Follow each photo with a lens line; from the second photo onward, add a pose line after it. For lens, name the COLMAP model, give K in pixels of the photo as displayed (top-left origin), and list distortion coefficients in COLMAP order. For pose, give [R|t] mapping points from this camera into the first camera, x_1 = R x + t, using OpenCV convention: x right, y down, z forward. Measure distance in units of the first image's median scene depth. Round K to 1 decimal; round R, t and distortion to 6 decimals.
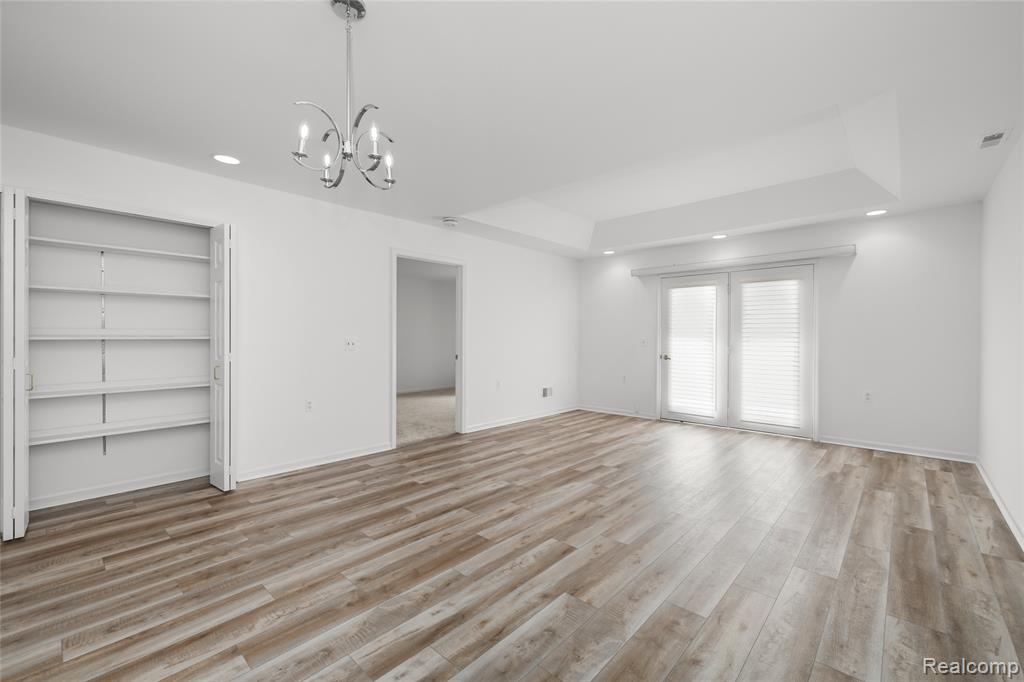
lens RADIAL K [[433.6, 0, 512.2], [0, 433.6, 341.3], [0, 0, 1]] dist [0.001471, 0.000371]
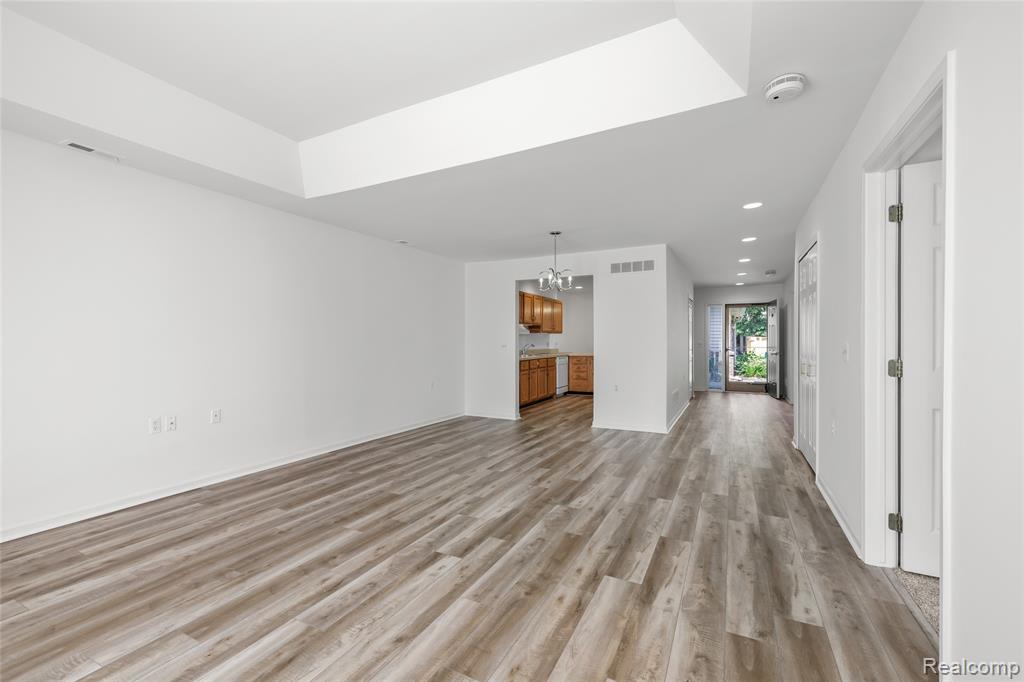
lens RADIAL K [[433.6, 0, 511.4], [0, 433.6, 340.8], [0, 0, 1]] dist [0.001471, 0.000371]
pose [[-0.964613, -0.000620, -0.263669, 0.353544], [-0.002035, 0.999985, 0.005094, -0.015659], [0.263662, 0.005450, -0.964600, 1.888922]]
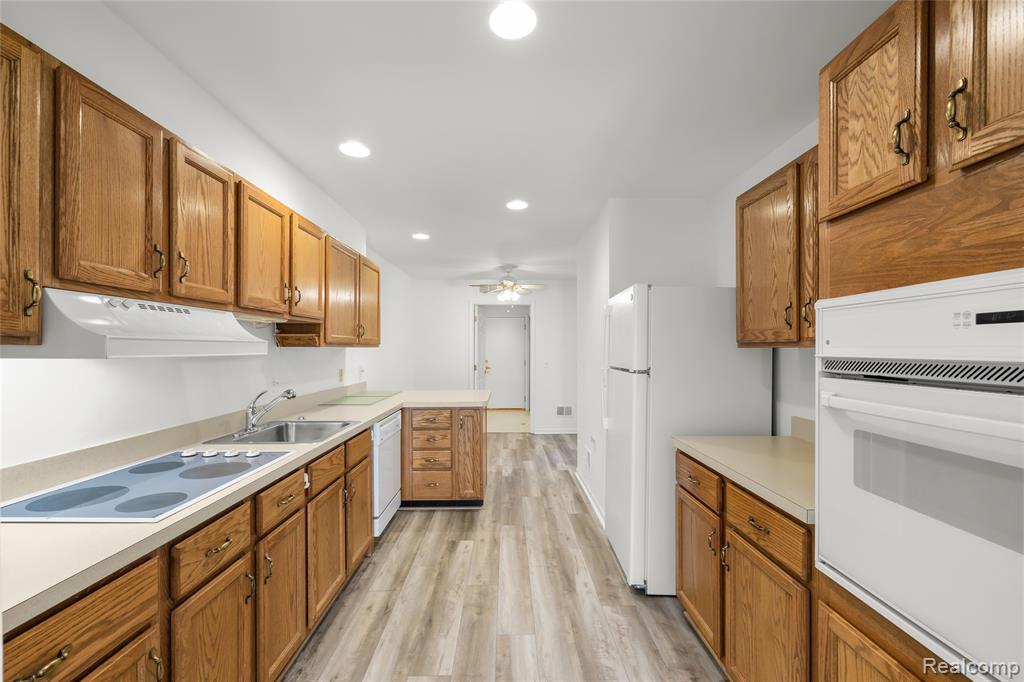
lens RADIAL K [[433.6, 0, 510.1], [0, 433.6, 346.4], [0, 0, 1]] dist [0.001471, 0.000371]
pose [[-0.738203, -0.001632, -0.674576, 0.337100], [-0.001059, 0.999999, -0.001260, -0.016694], [0.674577, -0.000215, -0.738204, 1.842122]]
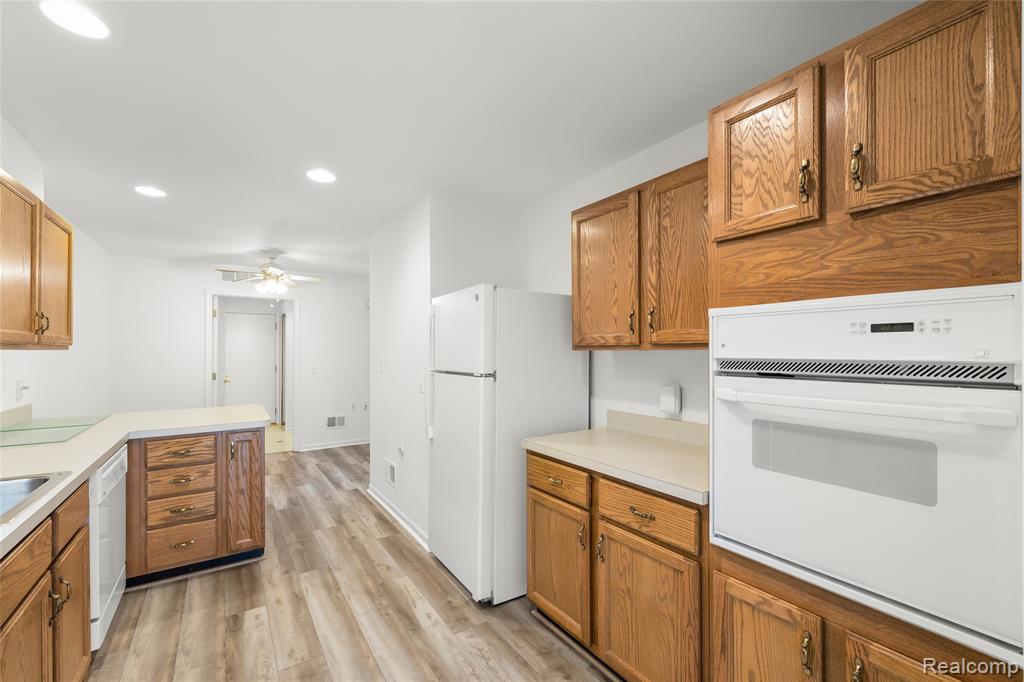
lens RADIAL K [[433.6, 0, 514.4], [0, 433.6, 347.6], [0, 0, 1]] dist [0.001471, 0.000371]
pose [[-0.243713, -0.005366, -0.969833, 0.337534], [-0.001216, 0.999986, -0.005227, -0.016688], [0.969847, -0.000095, -0.243716, 1.837325]]
